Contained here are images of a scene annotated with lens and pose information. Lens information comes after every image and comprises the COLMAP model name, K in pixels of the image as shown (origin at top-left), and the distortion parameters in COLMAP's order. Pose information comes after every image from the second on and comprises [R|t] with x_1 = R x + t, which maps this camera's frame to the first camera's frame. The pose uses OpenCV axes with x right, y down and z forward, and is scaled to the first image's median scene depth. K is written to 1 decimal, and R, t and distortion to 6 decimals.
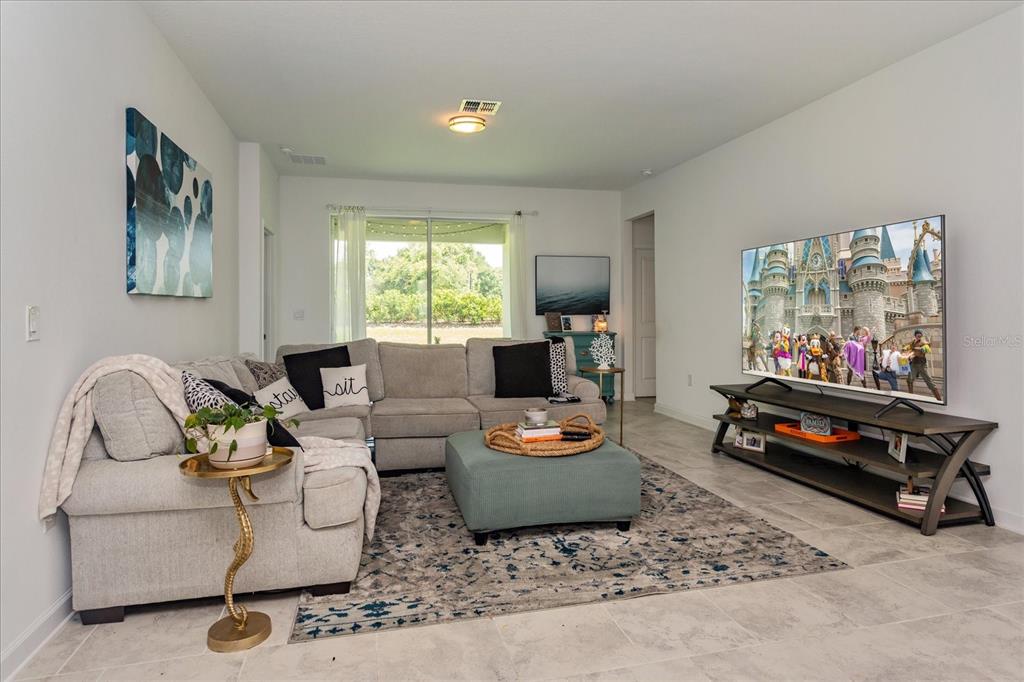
lens RADIAL K [[591.4, 0, 512.9], [0, 591.4, 316.9], [0, 0, 1]] dist [-0.001354, -0.002128]
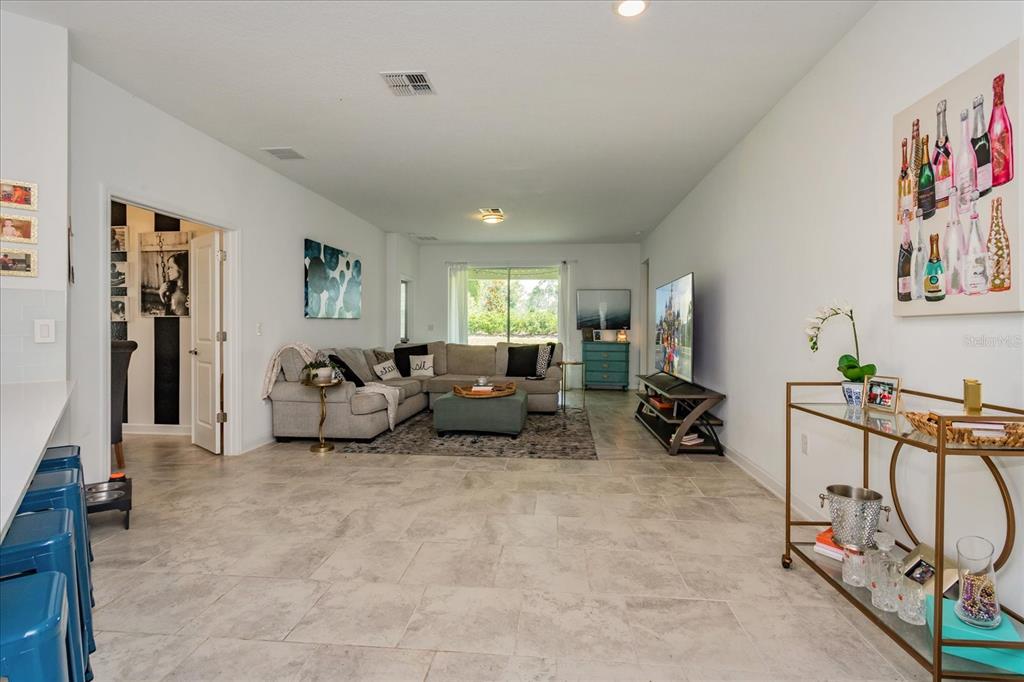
lens RADIAL K [[477.4, 0, 512.7], [0, 477.4, 335.5], [0, 0, 1]] dist [0.003274, 0.000090]
pose [[0.945606, 0.014953, -0.324970, 0.501316], [-0.011745, 0.999861, 0.011830, 0.000166], [0.325101, -0.007370, 0.945650, -0.356372]]
